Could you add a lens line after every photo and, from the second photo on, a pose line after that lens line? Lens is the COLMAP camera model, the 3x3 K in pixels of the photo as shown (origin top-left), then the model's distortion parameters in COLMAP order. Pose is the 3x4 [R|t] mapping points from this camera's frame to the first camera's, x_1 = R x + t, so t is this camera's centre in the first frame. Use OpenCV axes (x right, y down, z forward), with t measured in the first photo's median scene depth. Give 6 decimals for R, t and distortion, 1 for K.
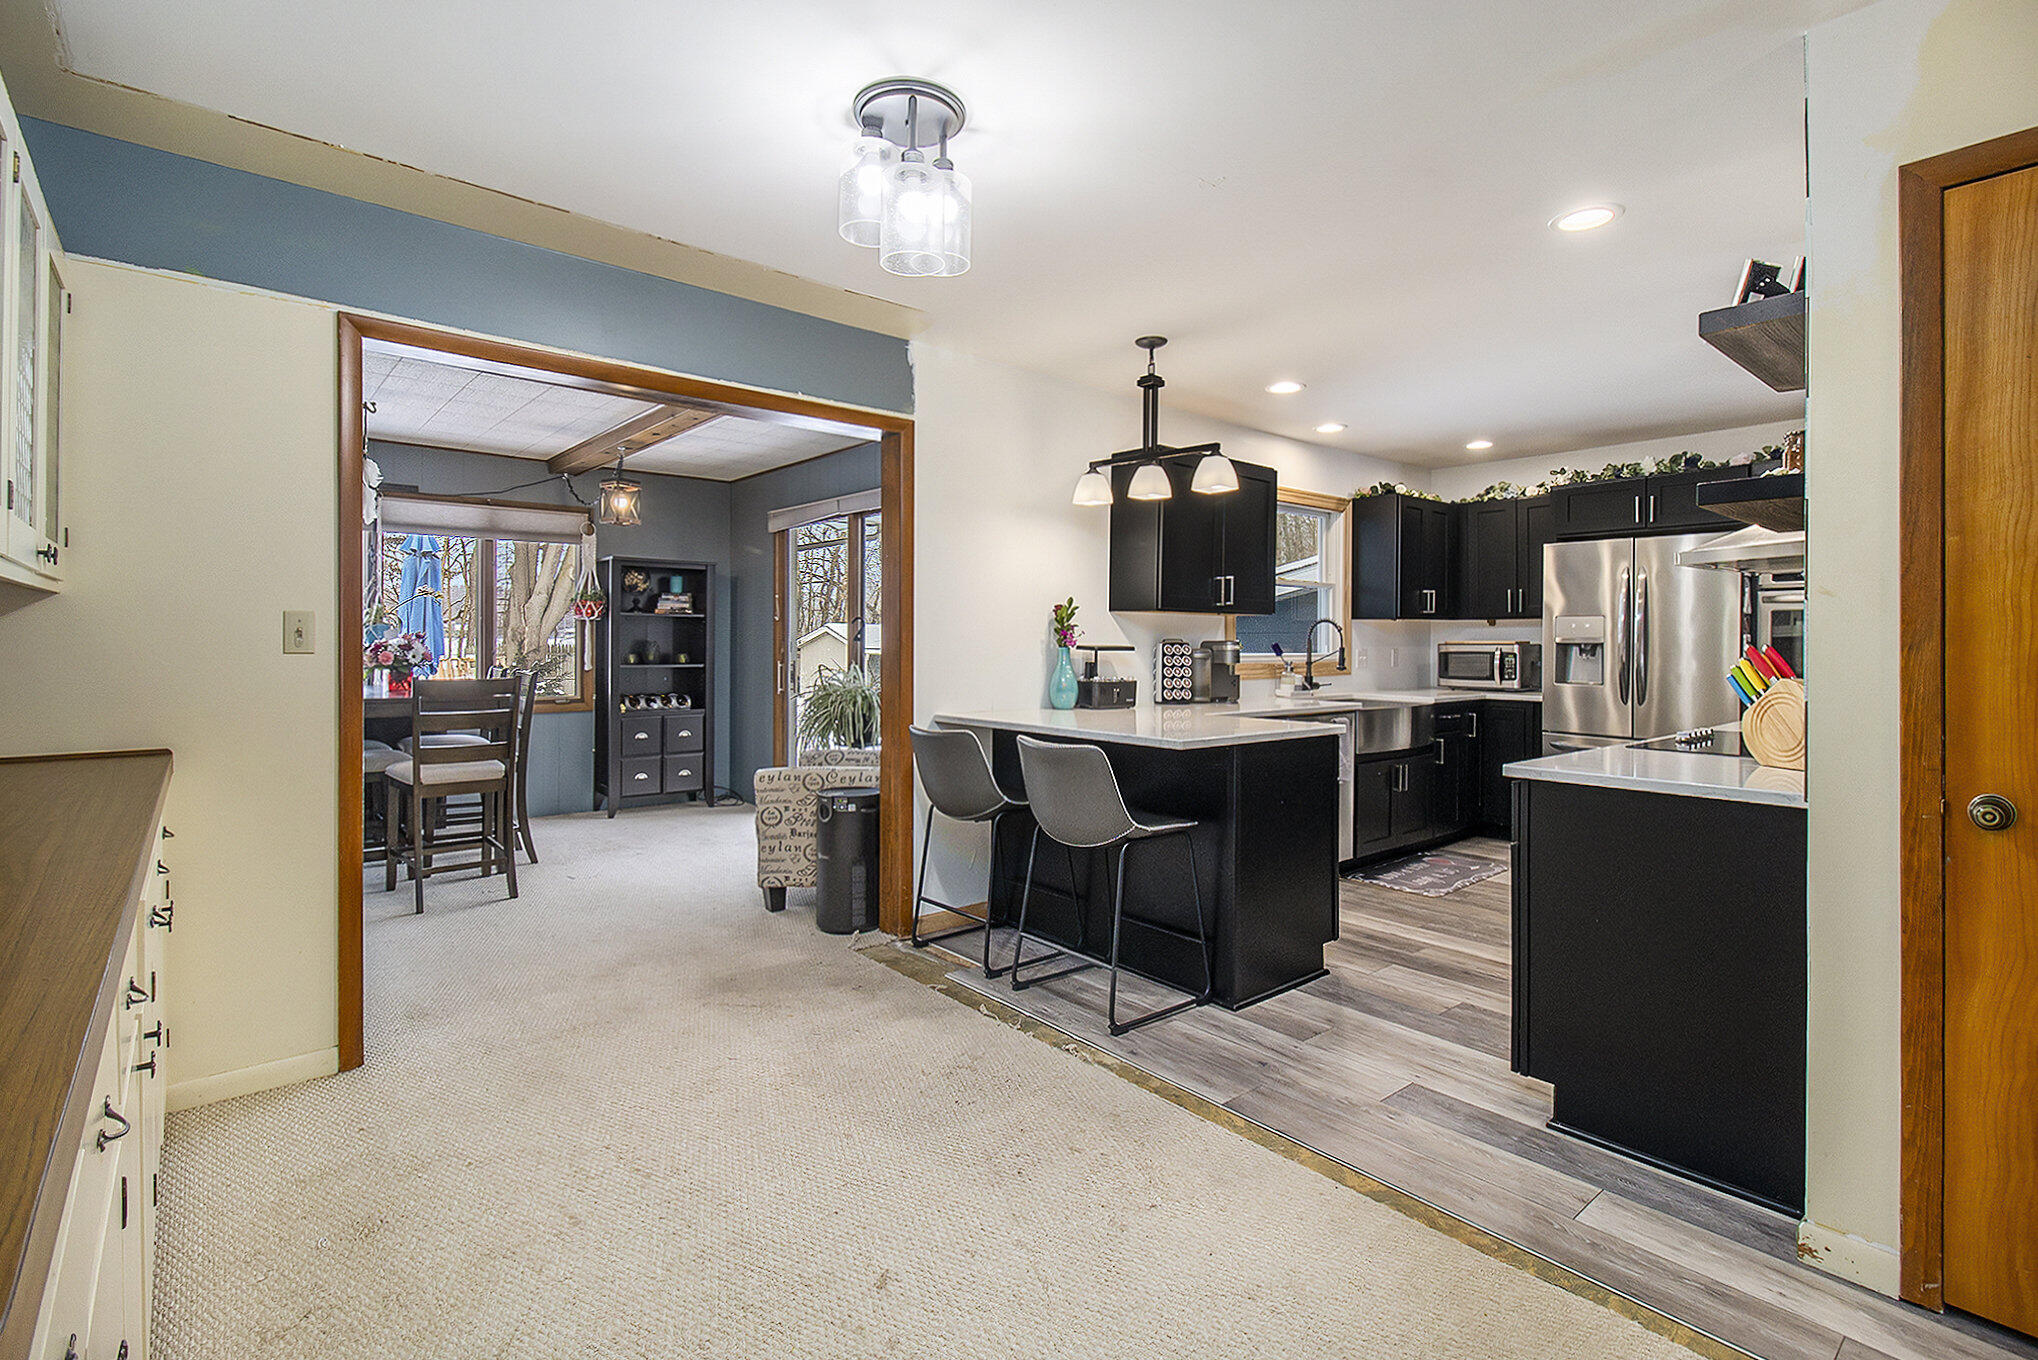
lens RADIAL K [[950.2, 0, 989.7], [0, 950.2, 651.1], [0, 0, 1]] dist [-0.011288, -0.001312]
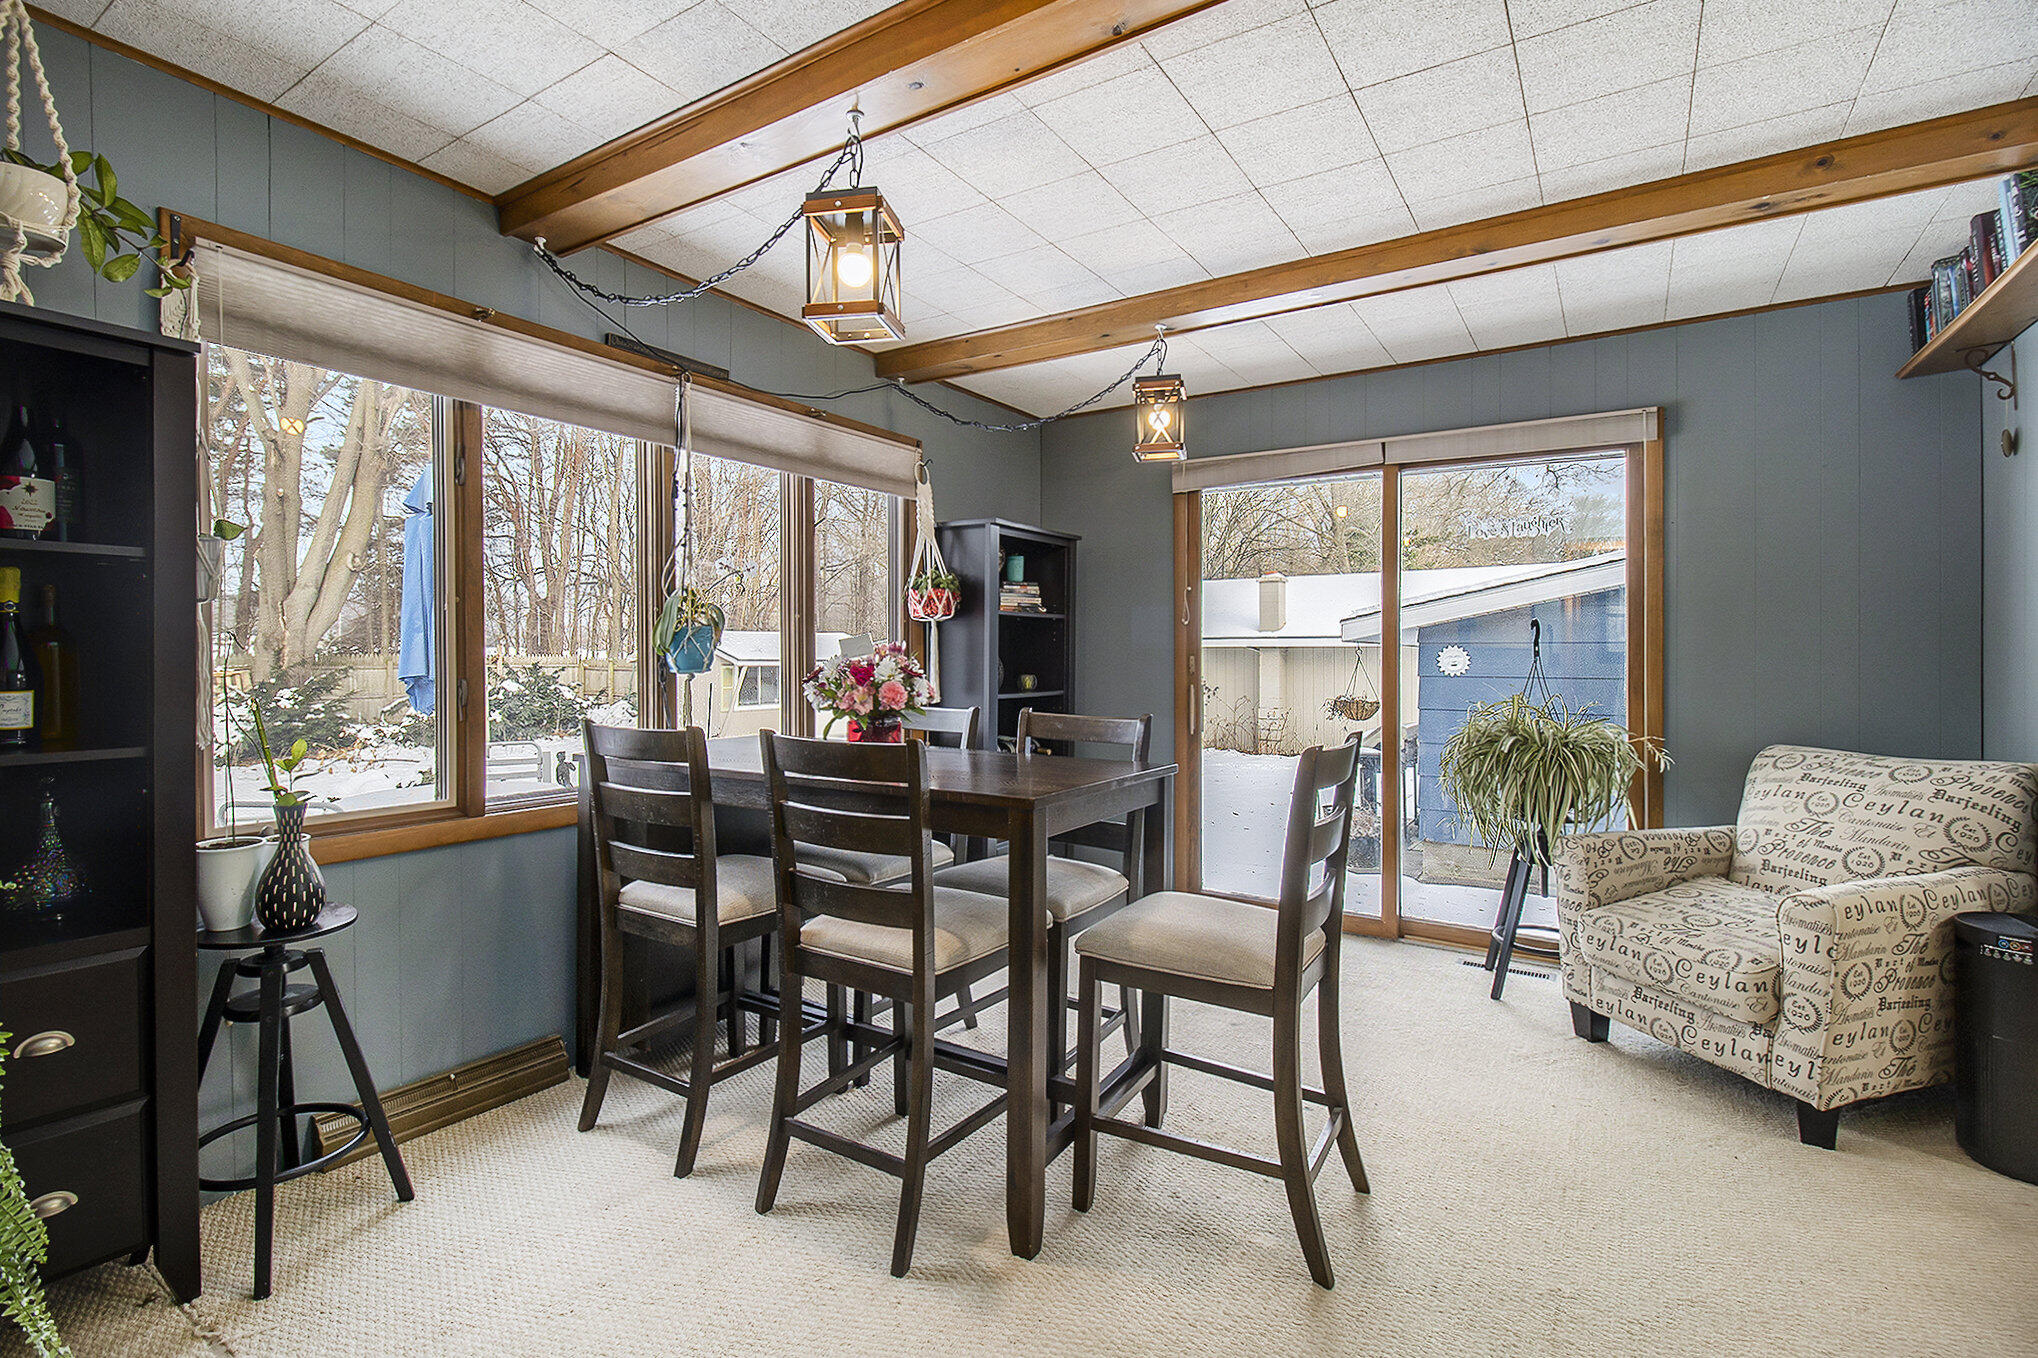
lens RADIAL K [[950.2, 0, 1014.3], [0, 950.2, 662.0], [0, 0, 1]] dist [-0.011288, -0.001312]
pose [[0.955002, -0.007182, 0.296512, -0.581012], [0.005297, 0.999960, 0.007160, -0.011950], [-0.296551, -0.005268, 0.955002, 0.421654]]
